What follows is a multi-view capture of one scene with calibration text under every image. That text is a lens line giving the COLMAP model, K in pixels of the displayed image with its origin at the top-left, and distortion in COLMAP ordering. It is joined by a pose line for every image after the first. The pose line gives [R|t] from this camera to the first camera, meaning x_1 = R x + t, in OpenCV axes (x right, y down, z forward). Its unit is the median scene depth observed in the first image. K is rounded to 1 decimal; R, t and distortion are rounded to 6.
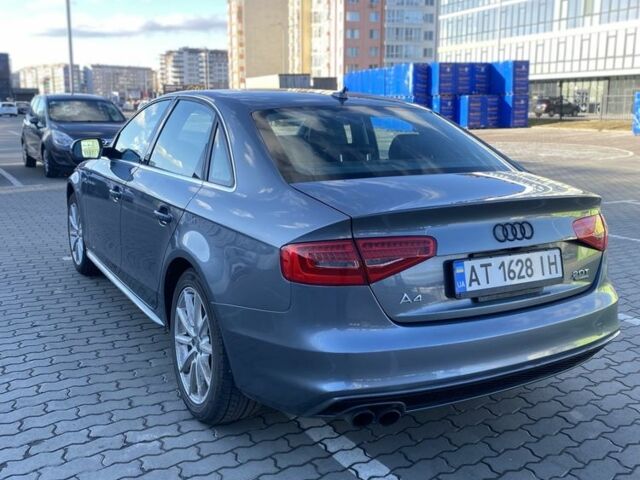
lens RADIAL K [[645.7, 0, 321.6], [0, 645.7, 231.3], [0, 0, 1]] dist [0.135830, -0.364960]
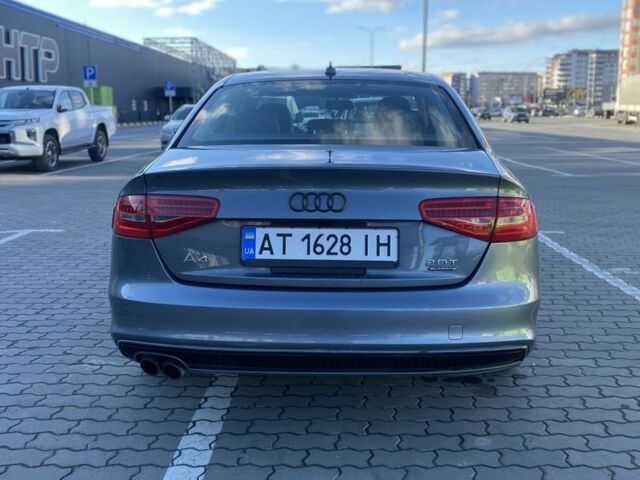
lens RADIAL K [[645.7, 0, 321.6], [0, 645.7, 231.3], [0, 0, 1]] dist [0.135830, -0.364960]
pose [[0.845741, 0.084717, -0.526825, 0.774389], [-0.089165, 0.995872, 0.017001, 0.025298], [0.526091, 0.032596, 0.849804, 0.223061]]
